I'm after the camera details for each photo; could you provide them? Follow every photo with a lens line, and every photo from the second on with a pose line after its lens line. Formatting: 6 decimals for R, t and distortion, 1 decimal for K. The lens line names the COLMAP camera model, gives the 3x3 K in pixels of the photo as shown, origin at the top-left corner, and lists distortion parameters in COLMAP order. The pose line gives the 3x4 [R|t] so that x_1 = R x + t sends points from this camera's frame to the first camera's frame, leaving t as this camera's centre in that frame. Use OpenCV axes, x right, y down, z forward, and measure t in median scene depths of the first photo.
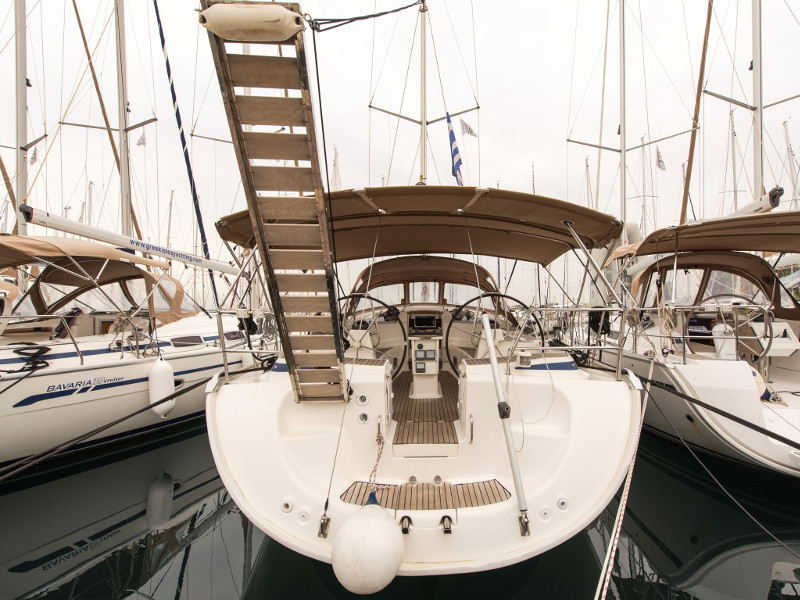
lens RADIAL K [[347.5, 0, 400.0], [0, 347.5, 300.0], [0, 0, 1]] dist [0.000354, 0.000032]
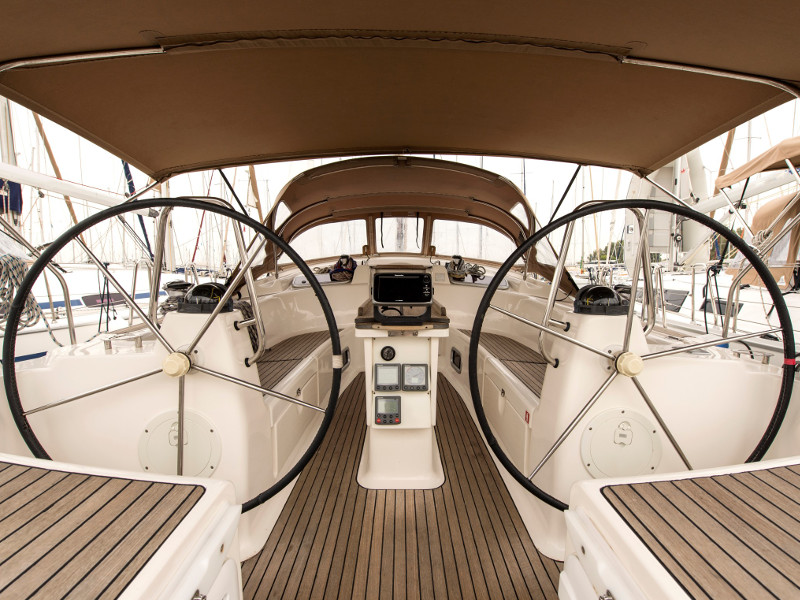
lens RADIAL K [[345.0, 0, 400.0], [0, 345.0, 300.0], [0, 0, 1]] dist [0.001869, 0.000183]
pose [[0.997154, 0.007778, 0.074986, 0.027993], [-0.016659, 0.992808, 0.118552, 0.021871], [-0.073525, -0.119464, 0.990112, 0.418113]]
